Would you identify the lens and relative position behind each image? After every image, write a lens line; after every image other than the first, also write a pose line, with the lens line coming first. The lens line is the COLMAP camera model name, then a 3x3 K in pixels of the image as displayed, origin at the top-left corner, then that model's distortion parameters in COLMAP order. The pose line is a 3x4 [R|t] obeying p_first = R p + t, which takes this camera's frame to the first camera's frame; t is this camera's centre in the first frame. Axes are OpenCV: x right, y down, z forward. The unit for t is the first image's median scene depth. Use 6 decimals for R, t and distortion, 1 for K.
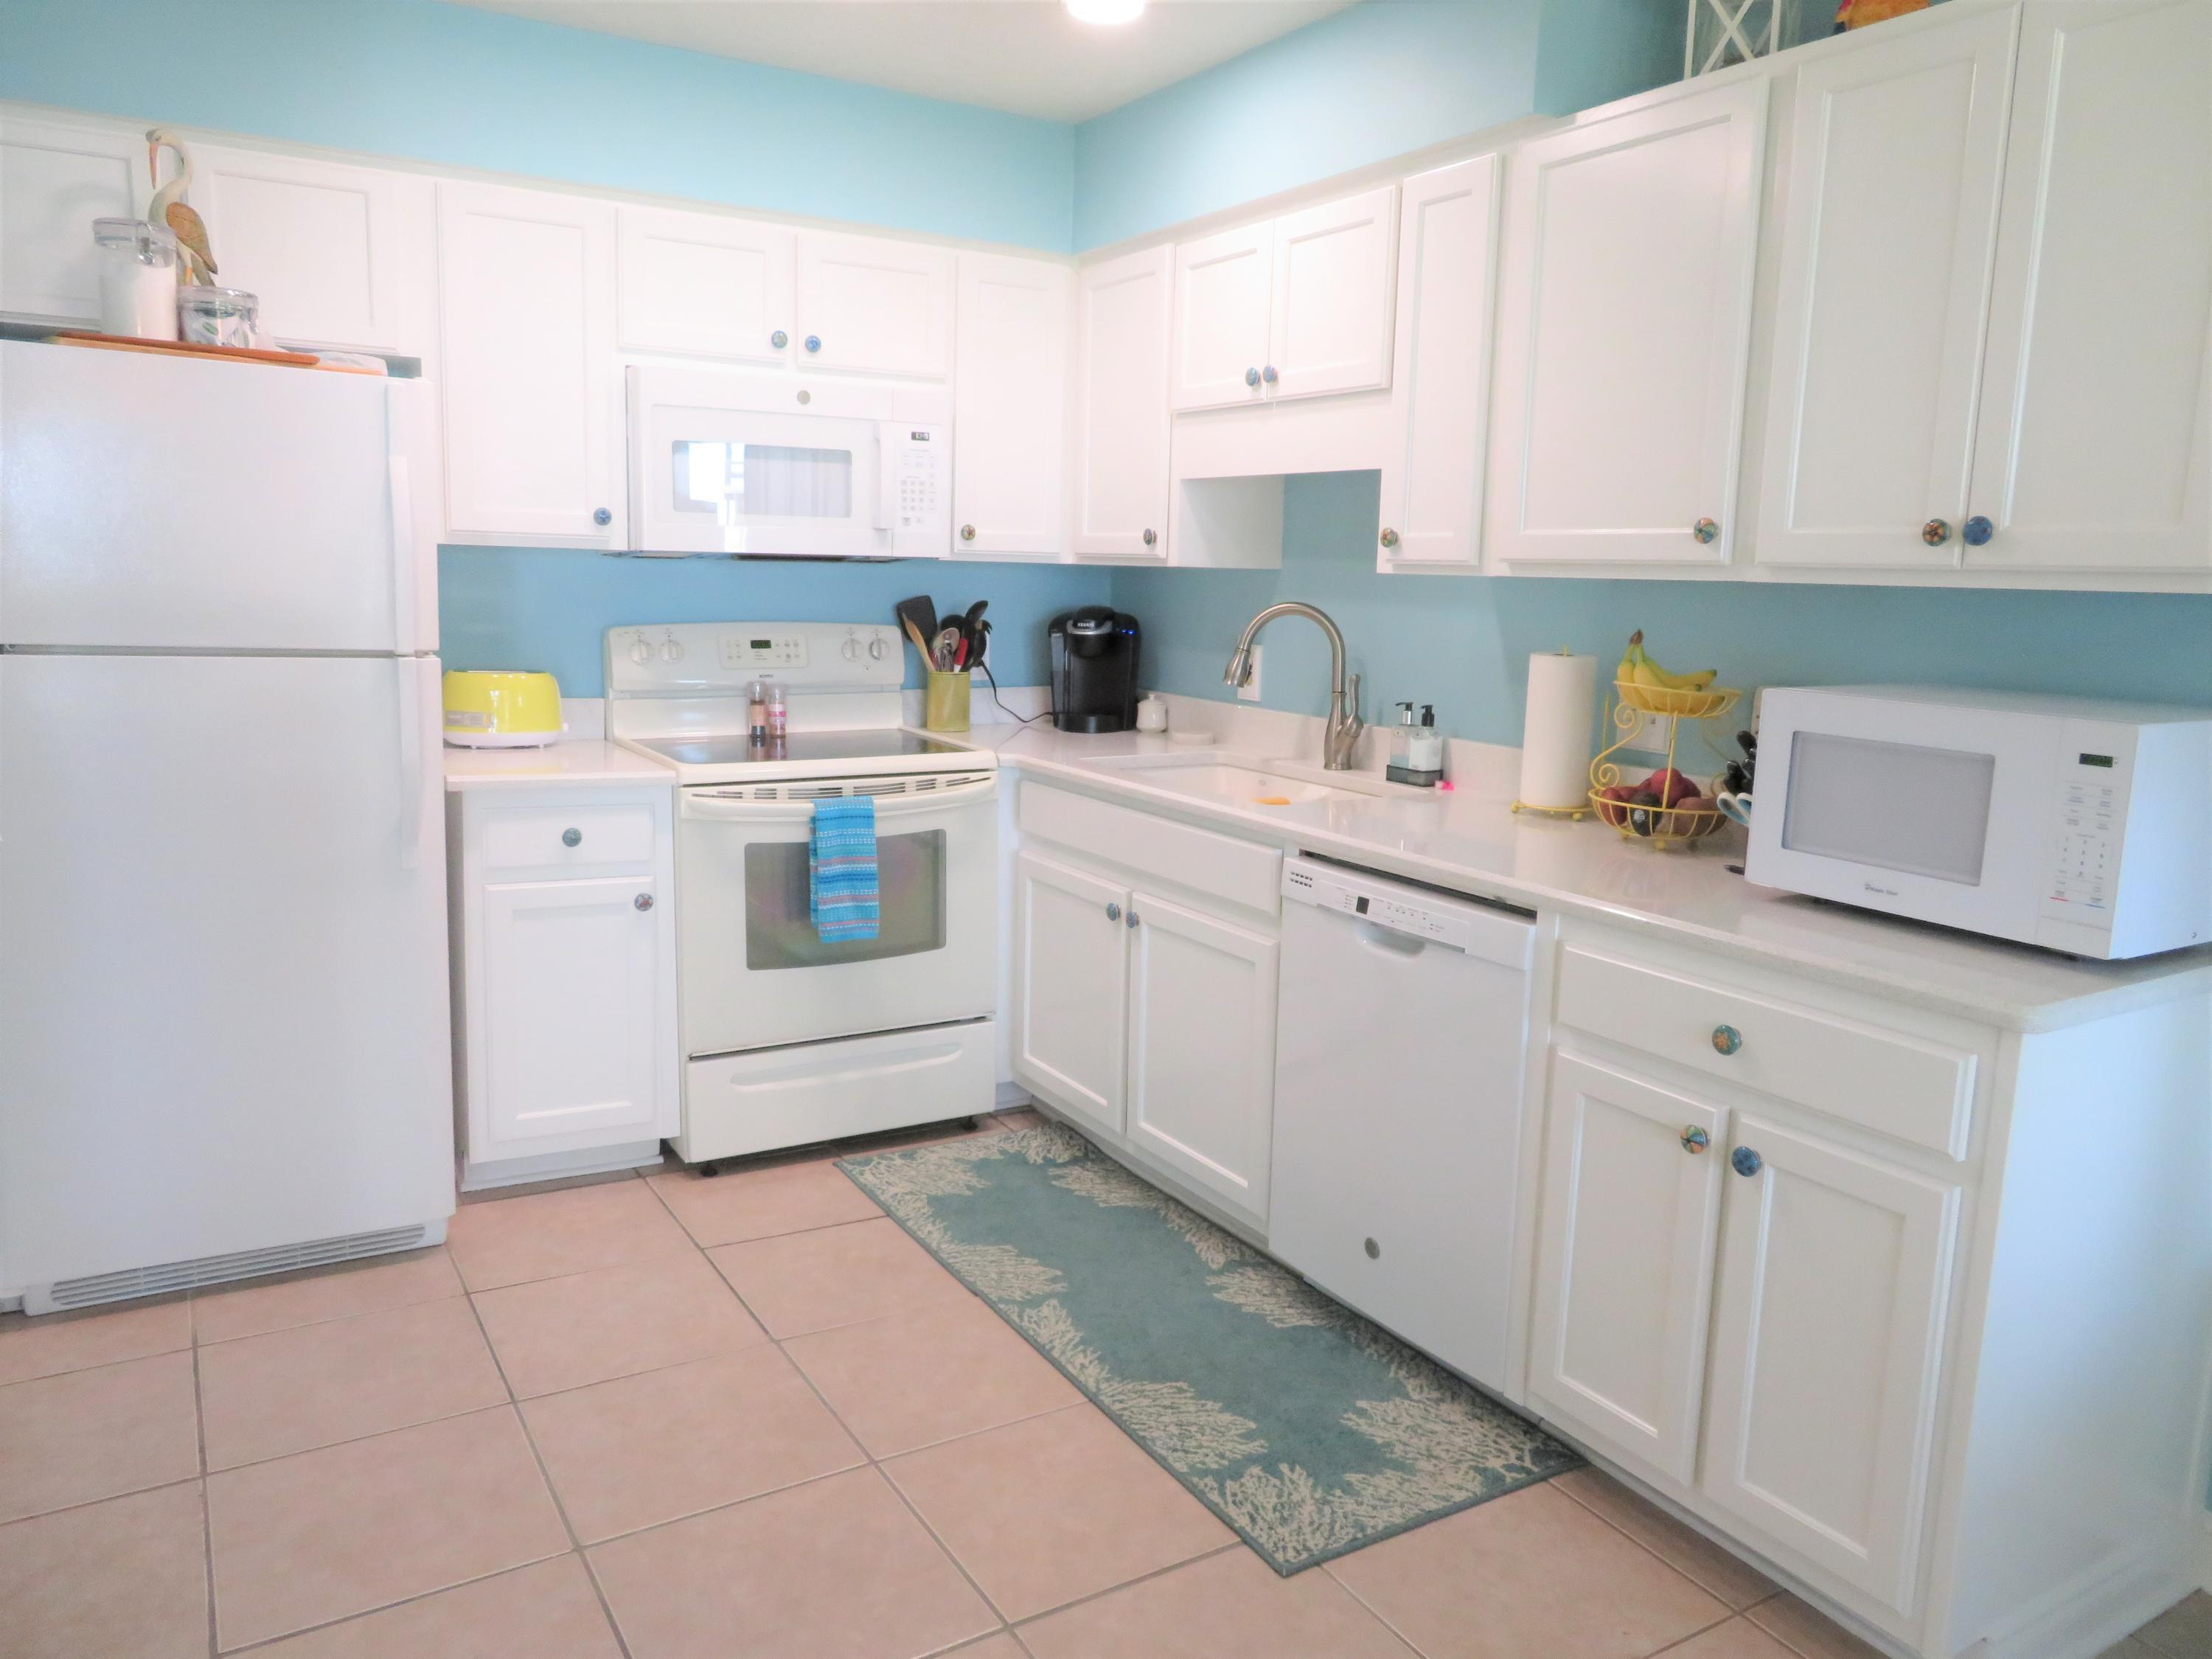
lens RADIAL K [[1576.4, 0, 1106.0], [0, 1576.4, 829.5], [0, 0, 1]] dist [-0.012670, 0.003267]
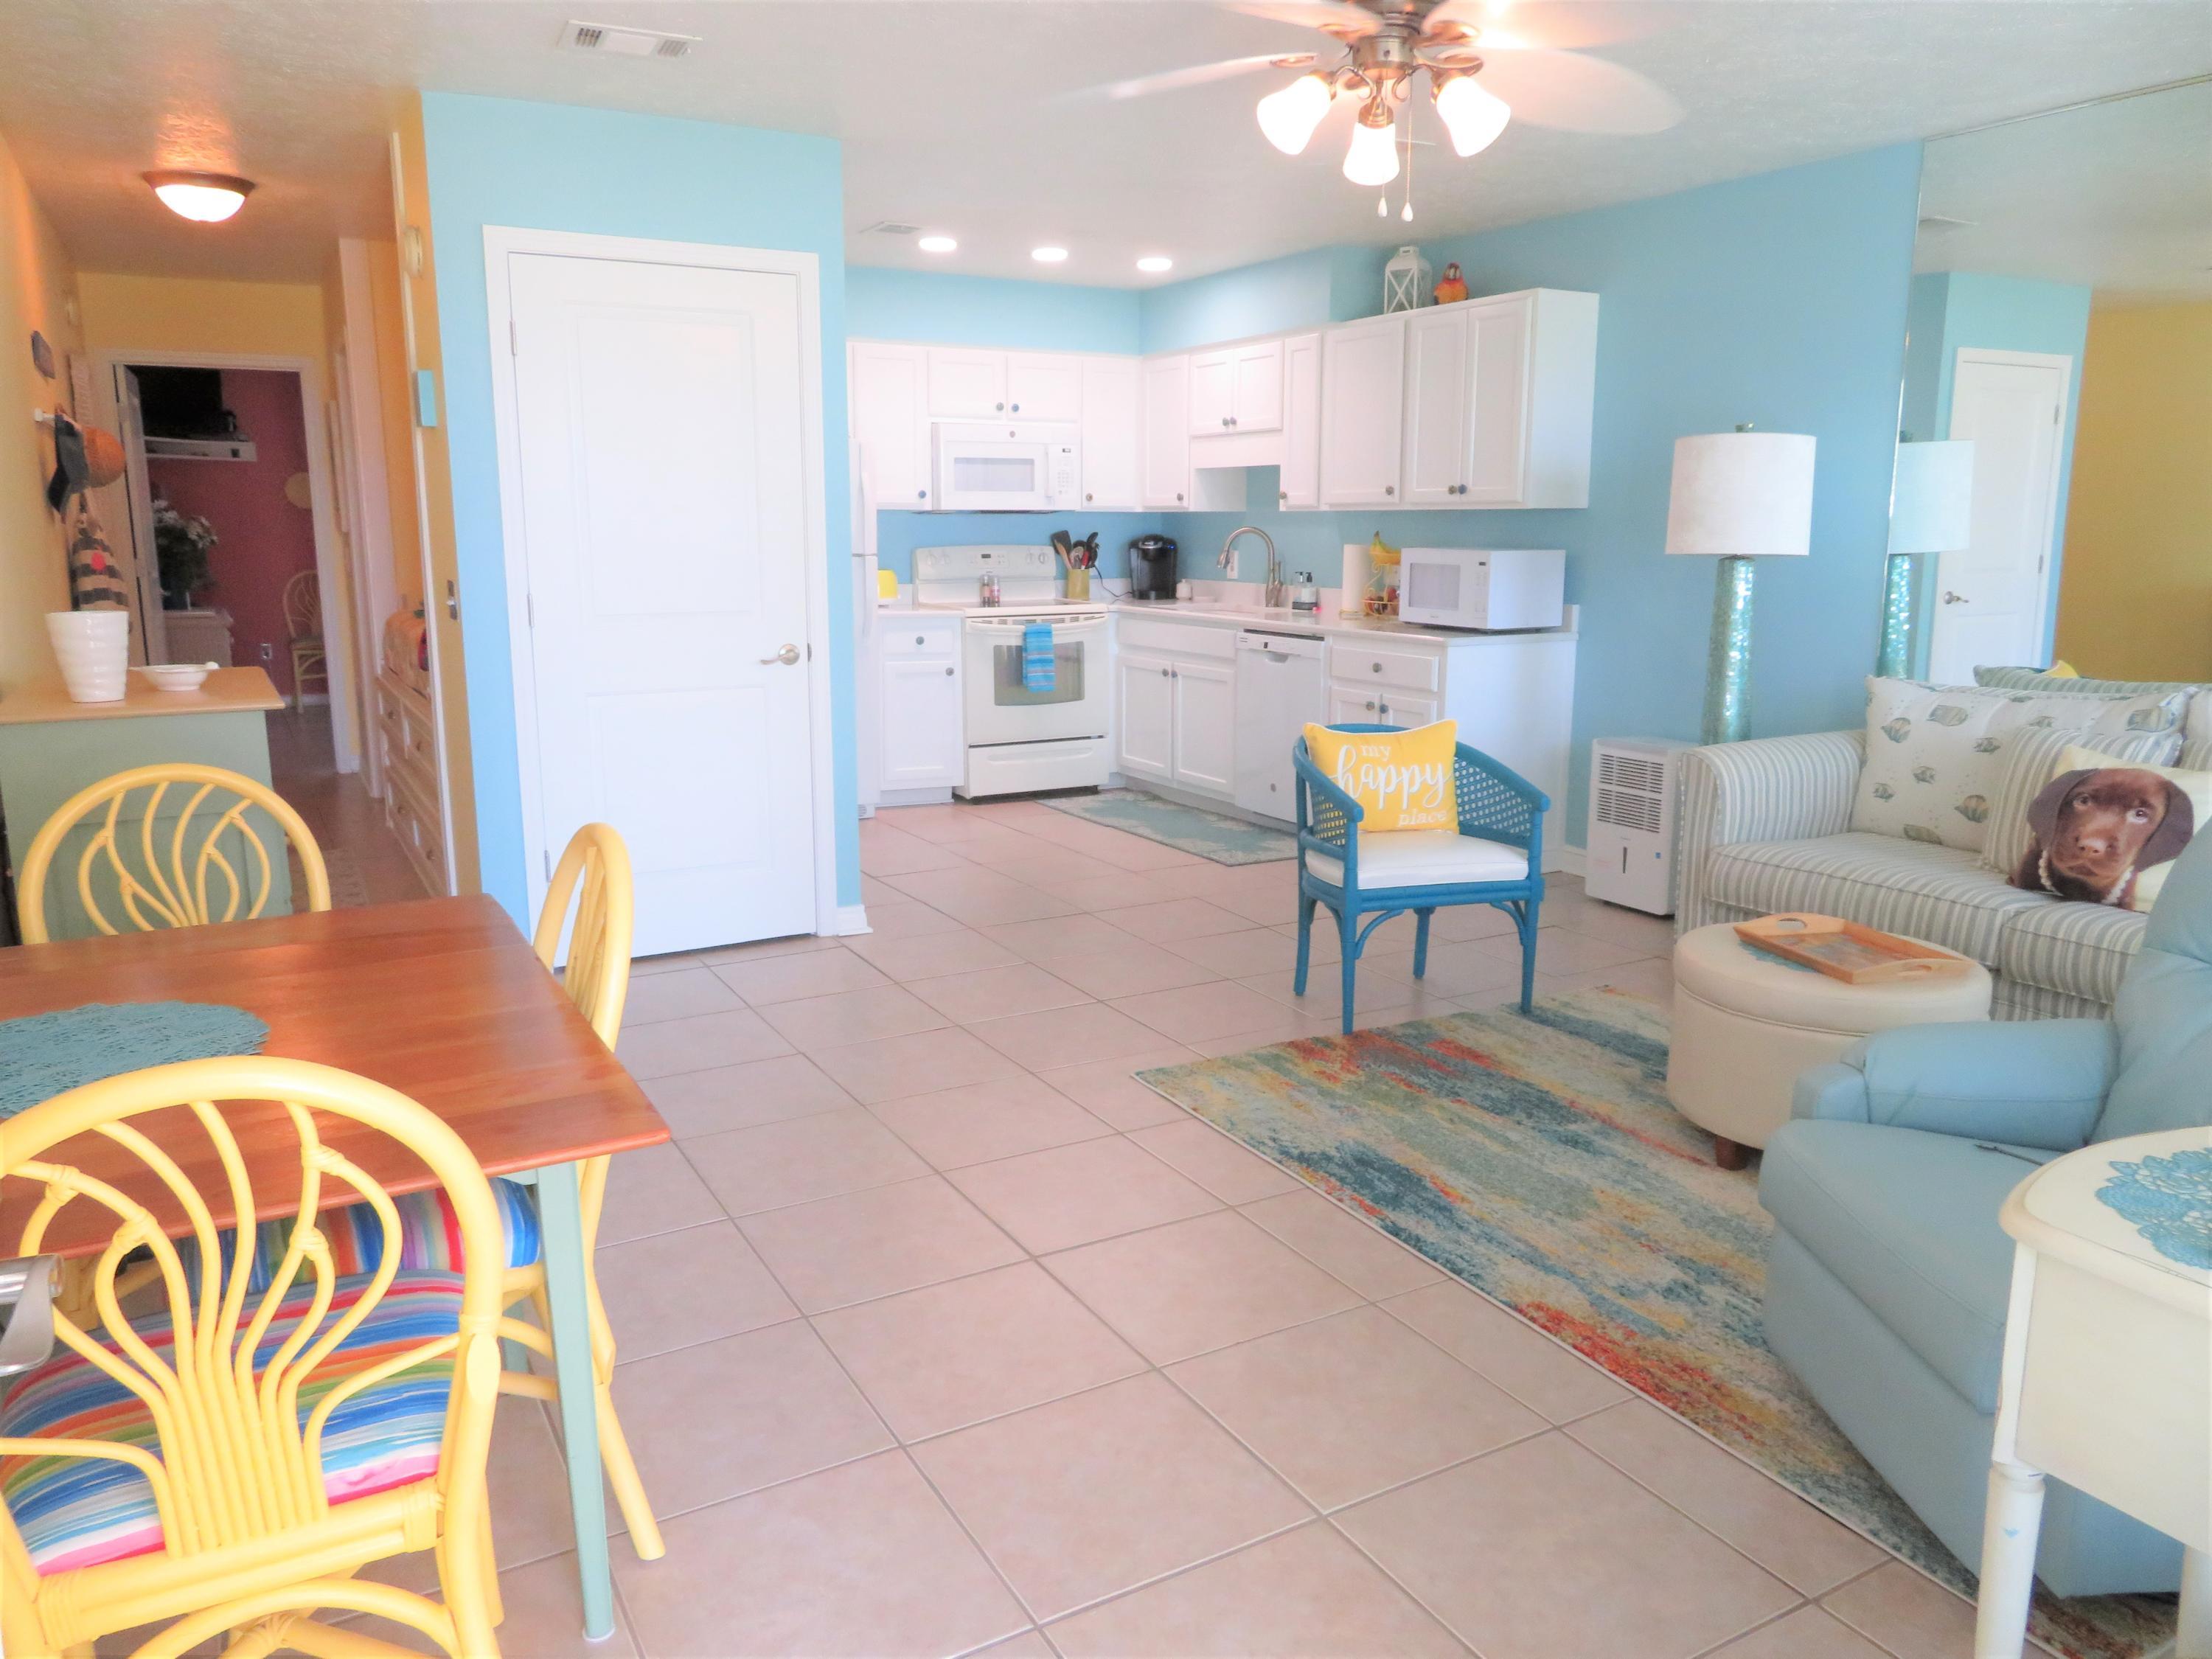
lens RADIAL K [[1576.4, 0, 1106.0], [0, 1576.4, 829.5], [0, 0, 1]] dist [-0.012670, 0.003267]
pose [[0.999229, -0.018722, -0.034498, -0.006231], [0.019657, 0.999443, 0.026951, 0.206815], [0.033974, -0.027608, 0.999041, -1.160833]]
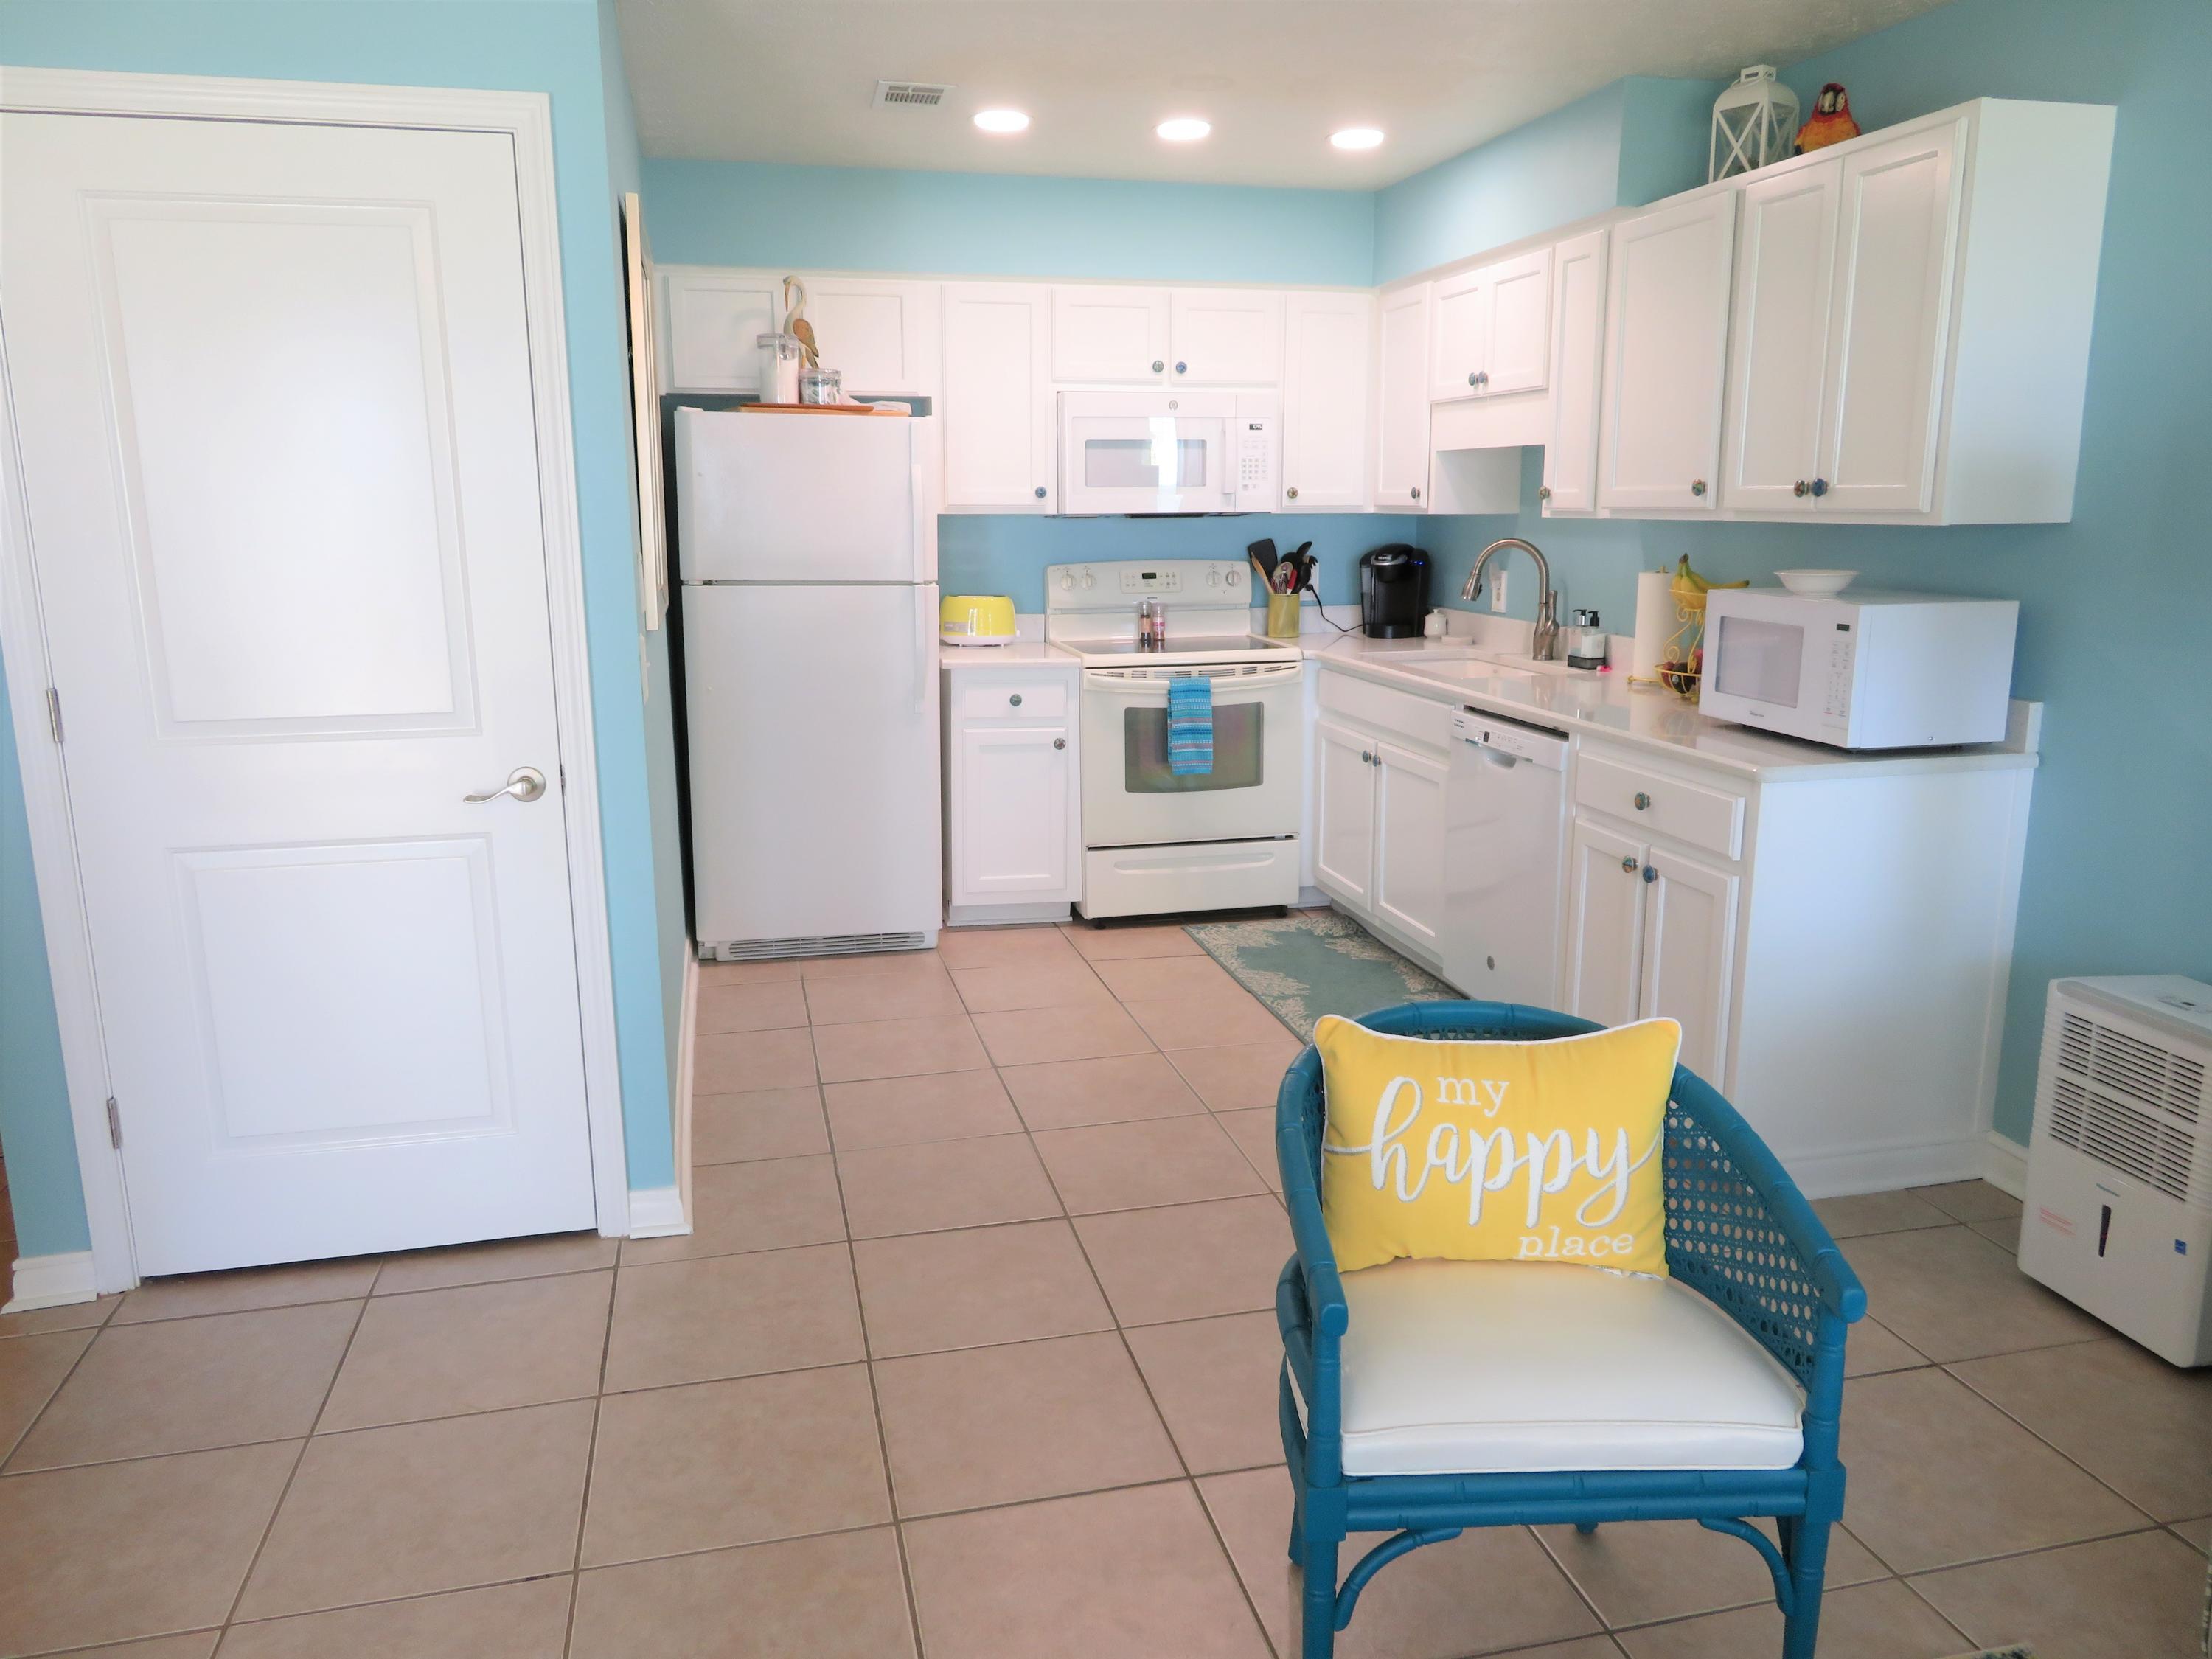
lens RADIAL K [[1576.4, 0, 1106.0], [0, 1576.4, 829.5], [0, 0, 1]] dist [-0.012670, 0.003267]
pose [[0.952793, 0.032012, -0.301929, 0.215382], [-0.020312, 0.998919, 0.041813, 0.063314], [0.302941, -0.033706, 0.952413, -0.453154]]
